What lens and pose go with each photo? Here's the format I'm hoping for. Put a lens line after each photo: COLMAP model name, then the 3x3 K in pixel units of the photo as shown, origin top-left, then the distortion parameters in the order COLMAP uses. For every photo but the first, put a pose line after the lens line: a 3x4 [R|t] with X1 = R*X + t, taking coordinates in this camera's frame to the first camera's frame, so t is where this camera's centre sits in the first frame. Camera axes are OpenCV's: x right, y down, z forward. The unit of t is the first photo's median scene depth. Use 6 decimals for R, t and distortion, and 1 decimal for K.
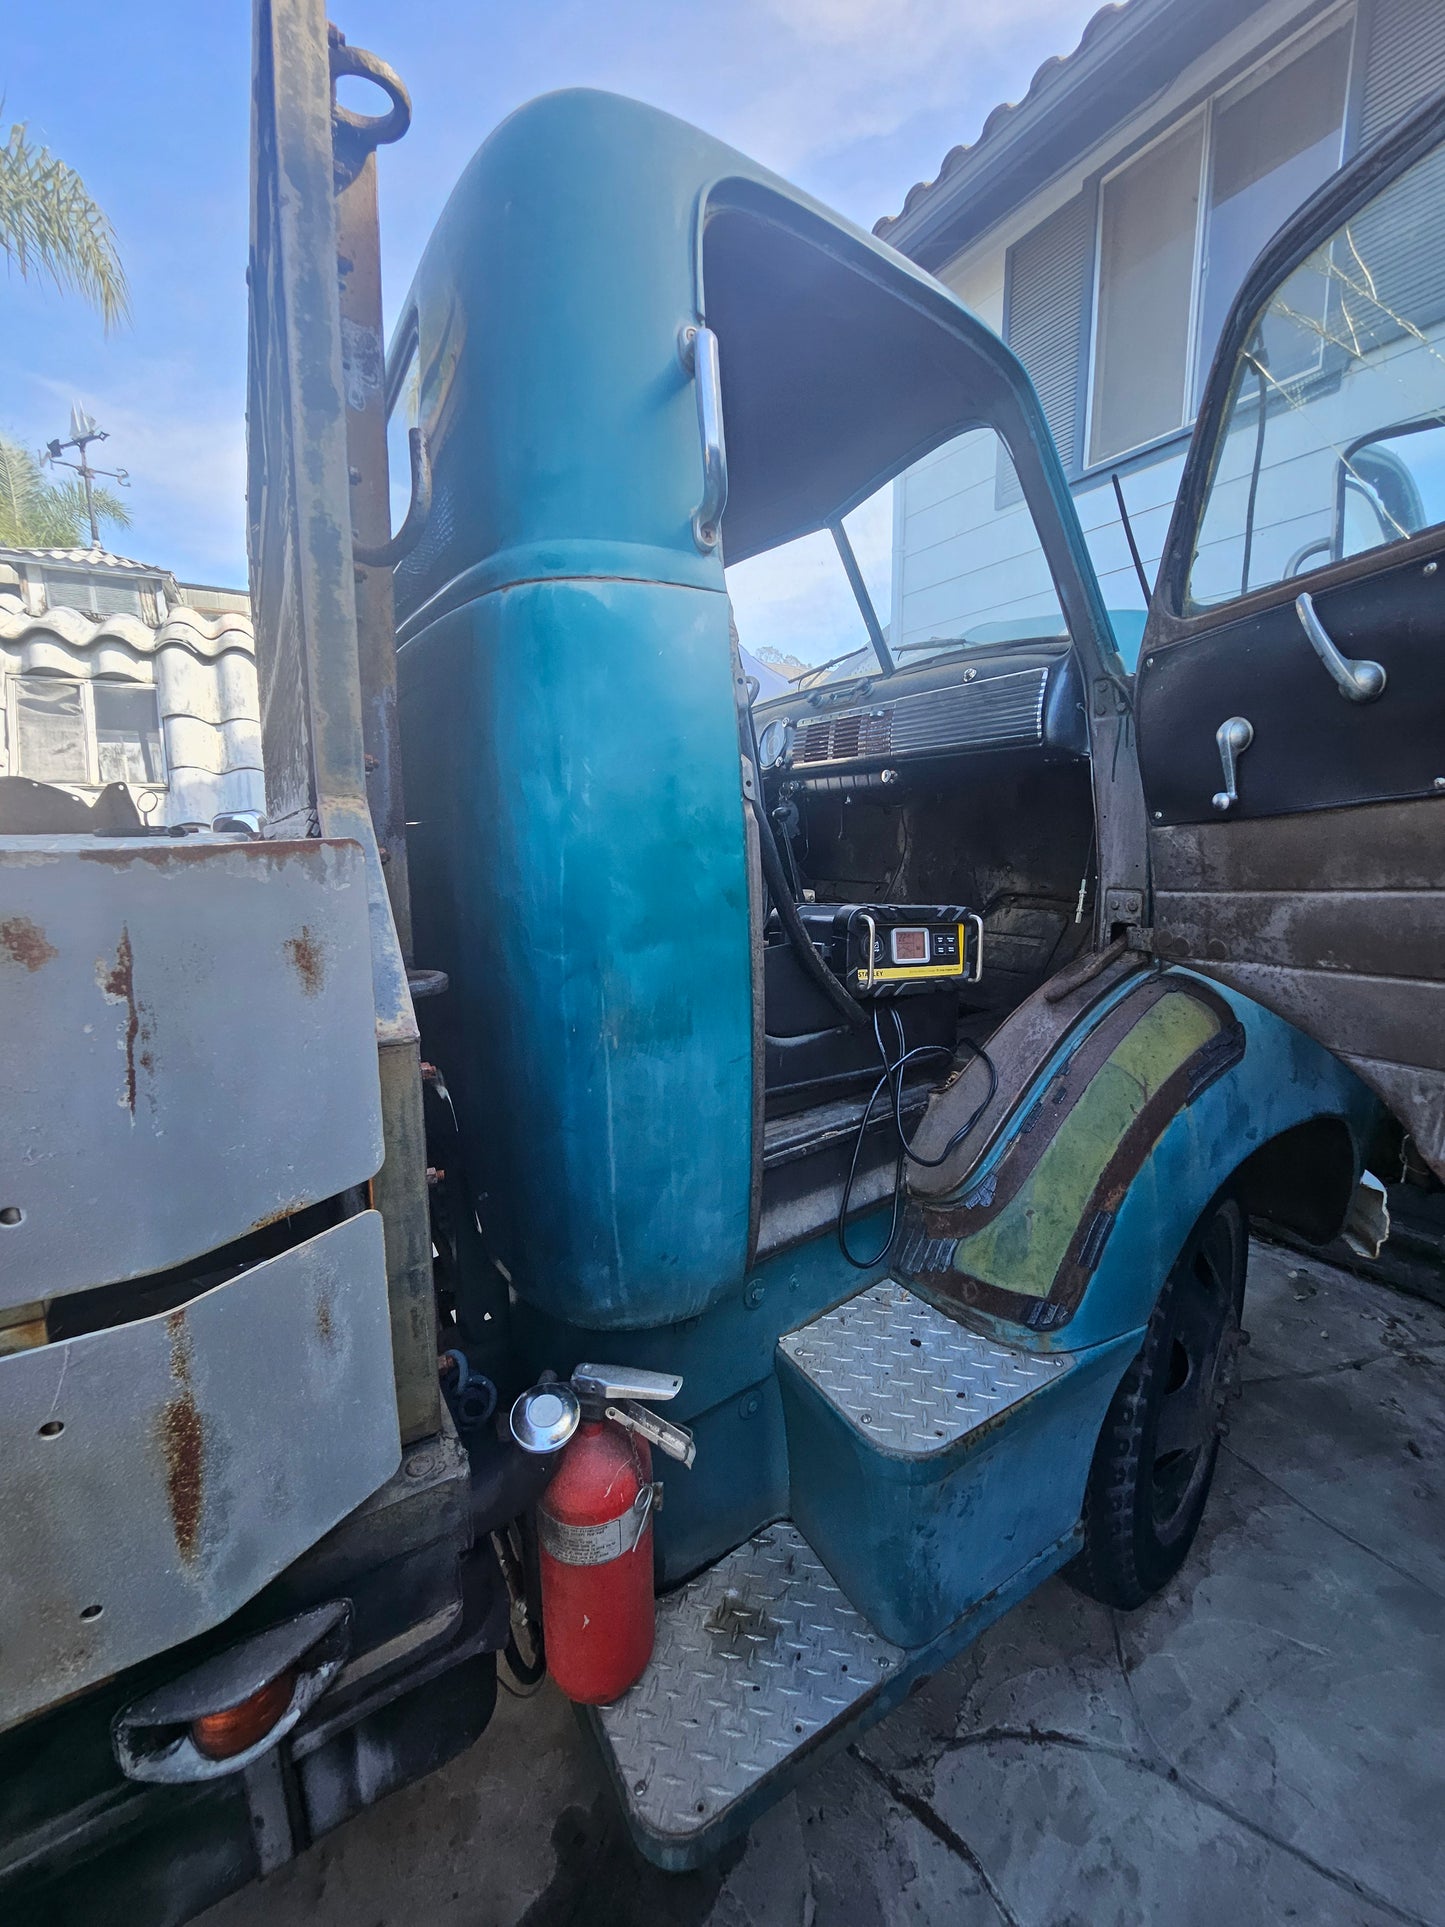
lens RADIAL K [[753.0, 0, 732.9], [0, 753.0, 962.0], [0, 0, 1]] dist [-0.002261, 0.003519]
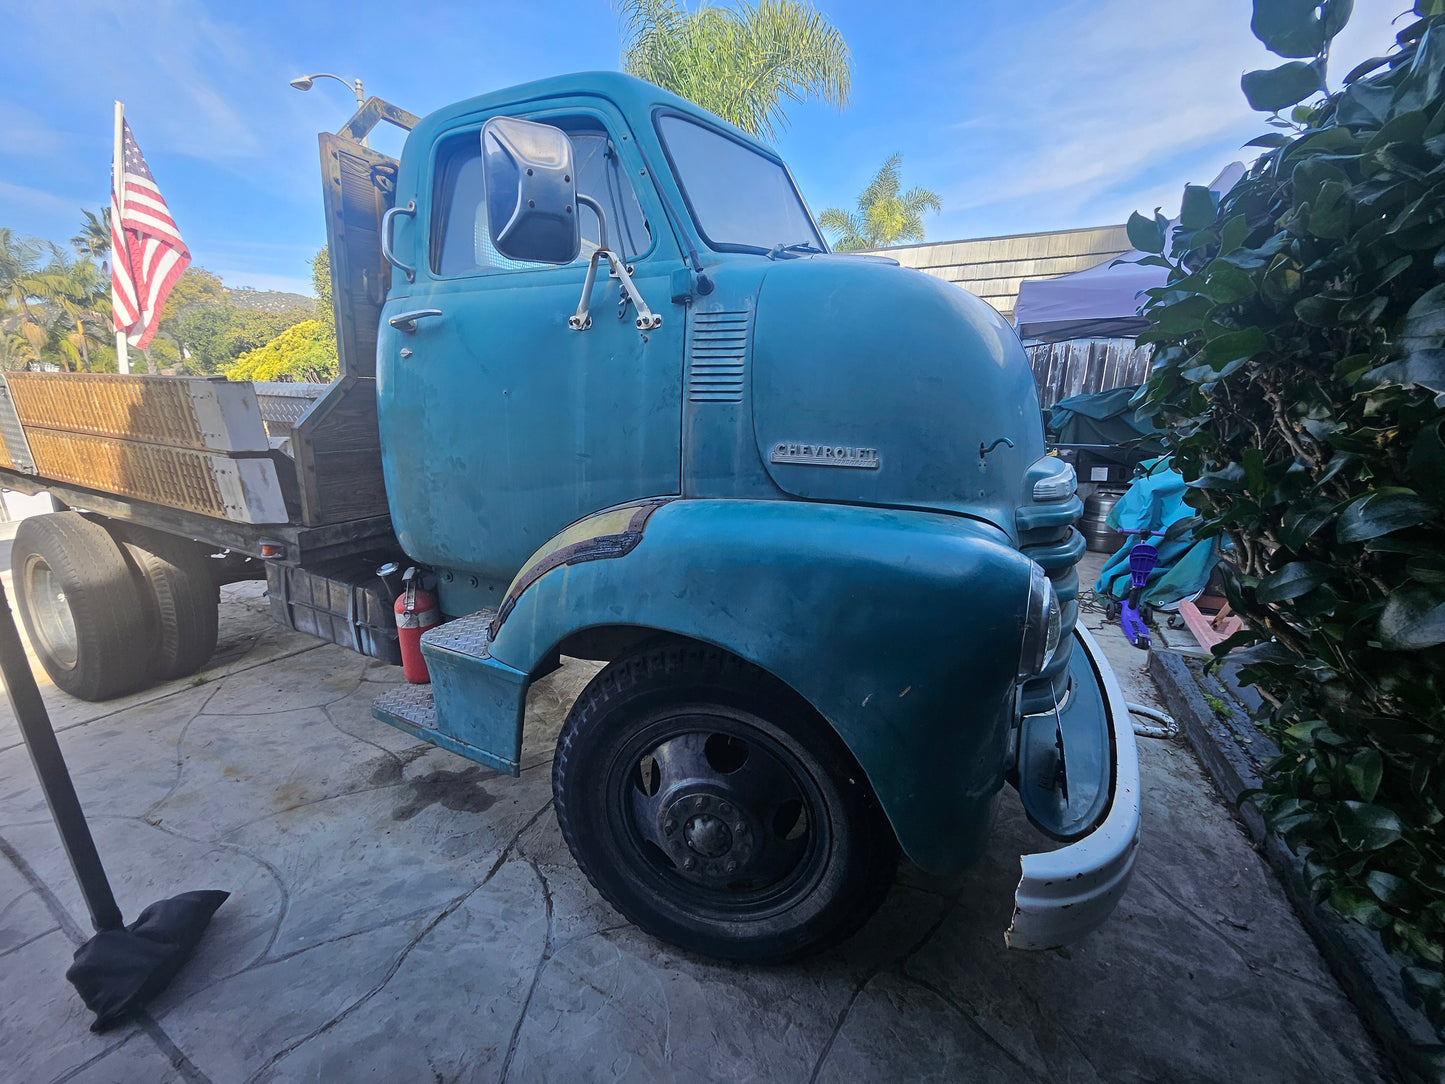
lens RADIAL K [[574.9, 0, 710.9], [0, 574.9, 526.2], [0, 0, 1]] dist [-0.001687, 0.000609]
pose [[0.501686, 0.214434, -0.838051, 1.809050], [-0.160580, 0.975036, 0.153356, -0.129002], [0.850015, 0.057638, 0.523596, 0.649471]]
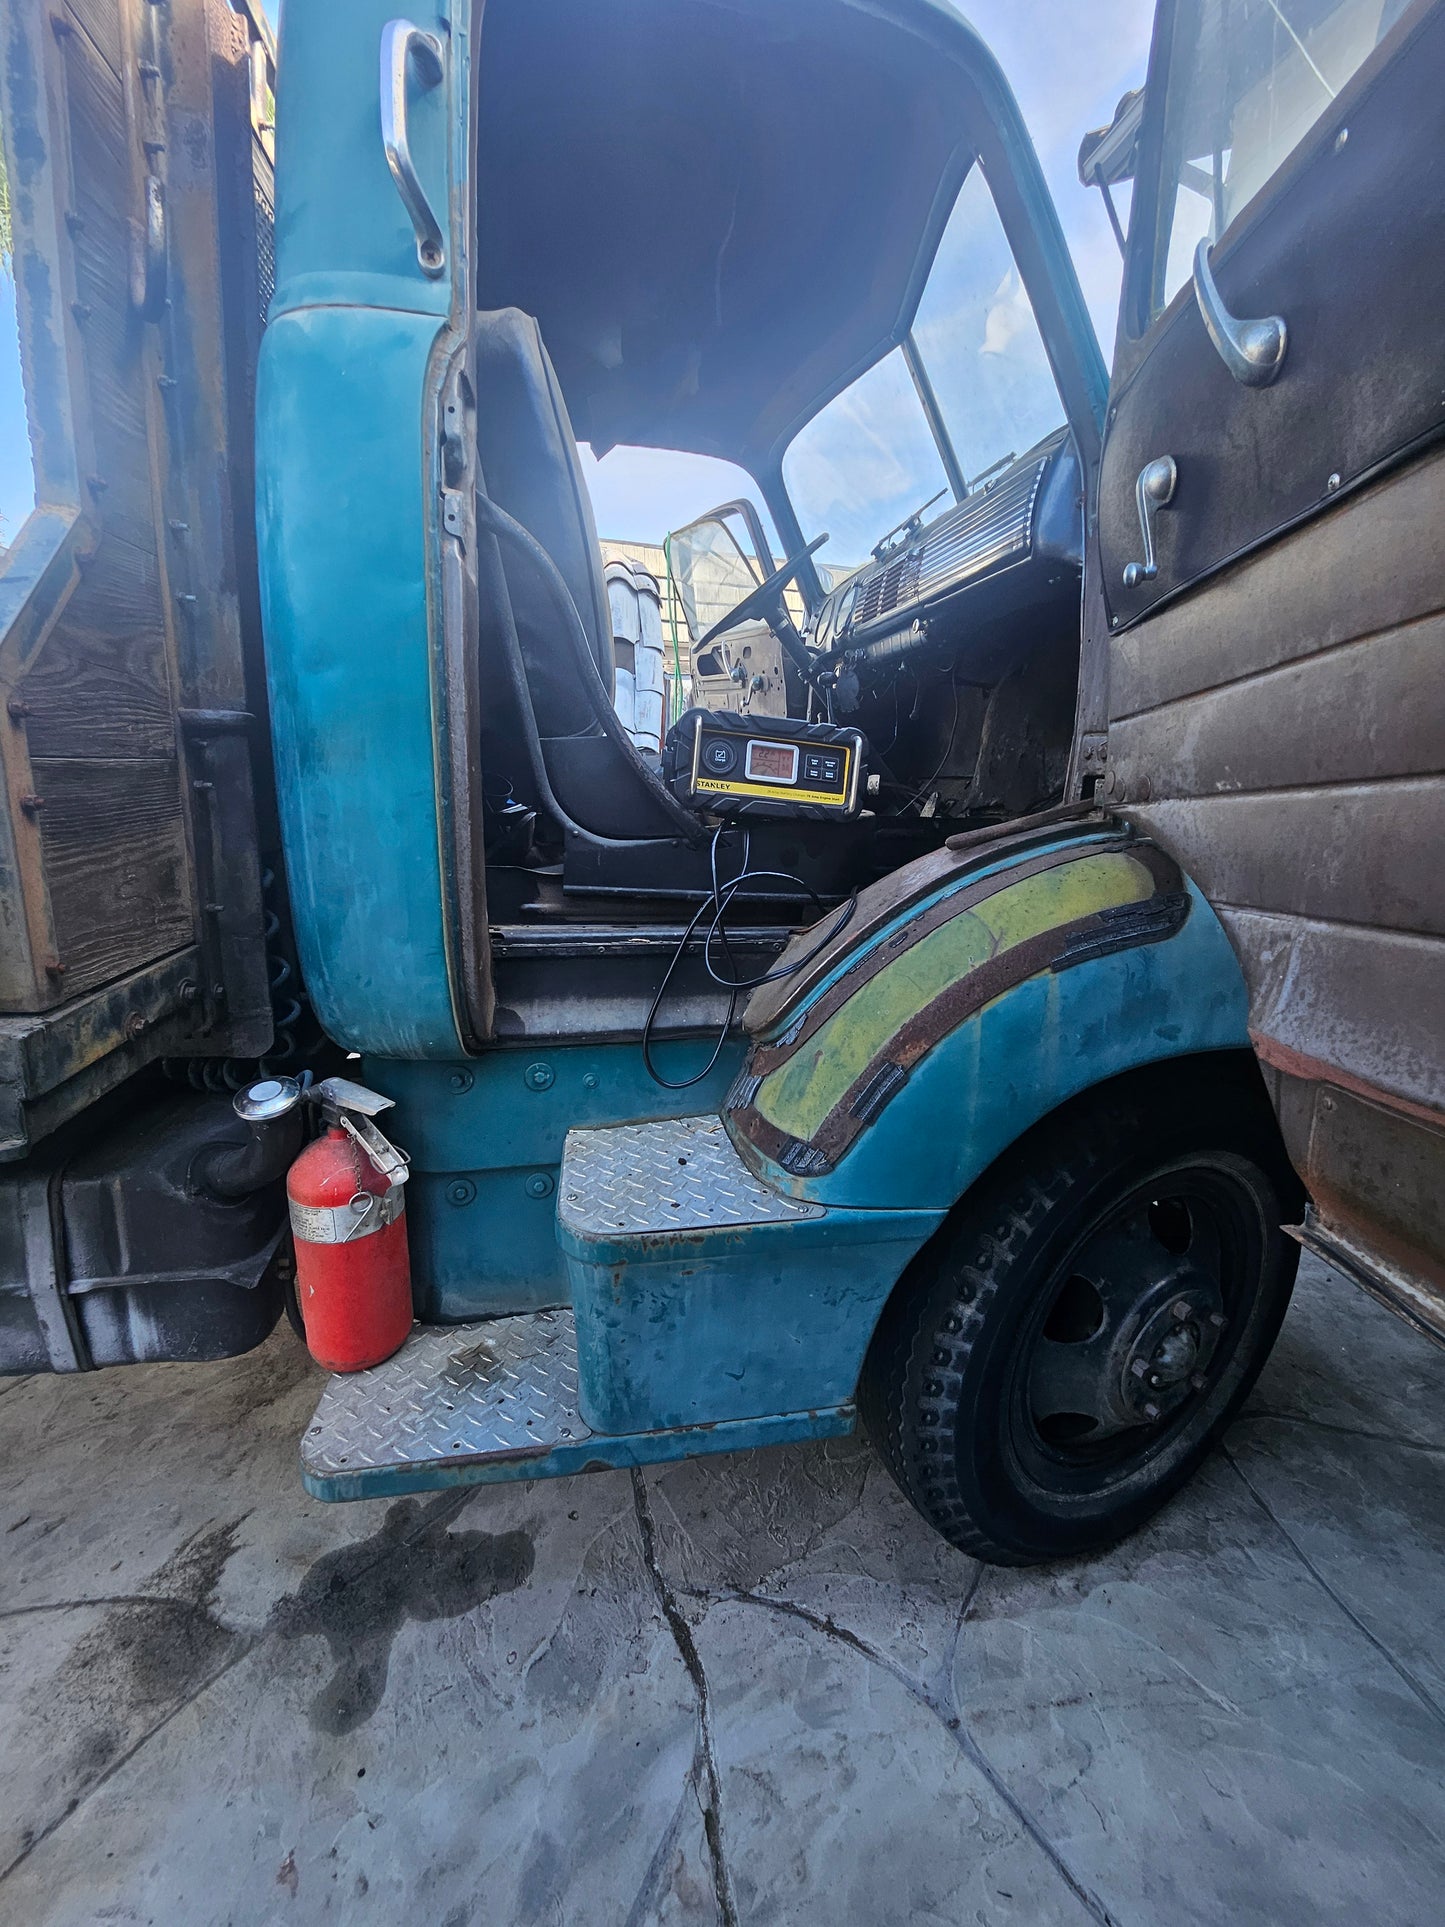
lens RADIAL K [[753.0, 0, 732.9], [0, 753.0, 962.0], [0, 0, 1]] dist [-0.002261, 0.003519]
pose [[0.931897, 0.139805, -0.334699, 0.566867], [-0.118624, 0.989463, 0.083018, 0.157626], [0.342778, -0.037660, 0.938661, 0.120037]]
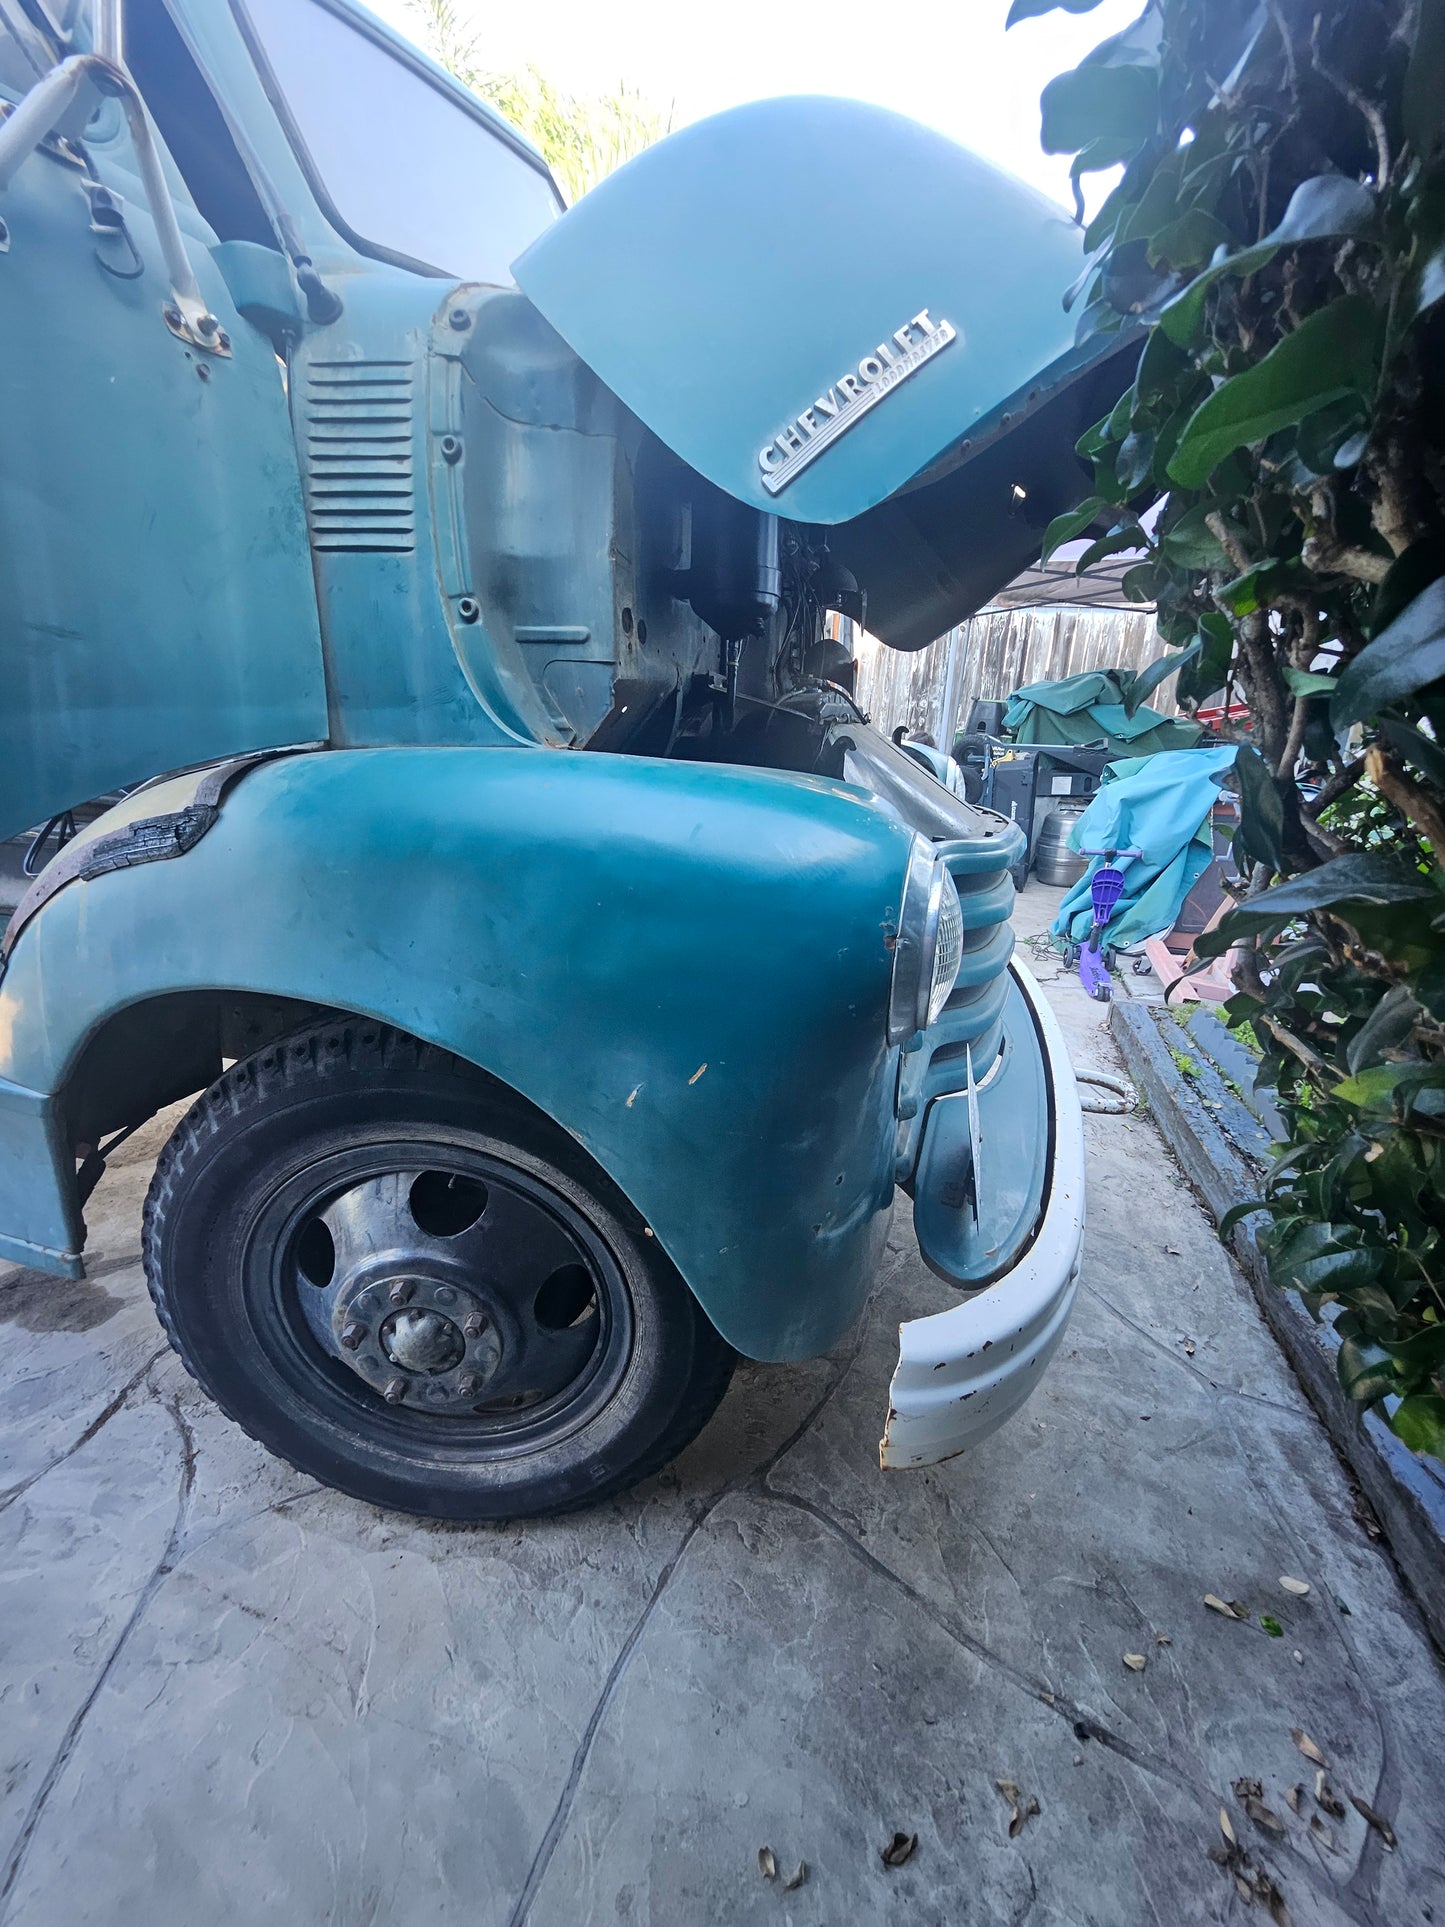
lens RADIAL K [[758.3, 0, 743.6], [0, 758.3, 951.8], [0, 0, 1]] dist [0.008415, -0.003799]
pose [[0.659571, 0.273800, -0.700000, 1.711454], [-0.166354, 0.961373, 0.219289, -0.034386], [0.733002, -0.028189, 0.679642, 0.999678]]
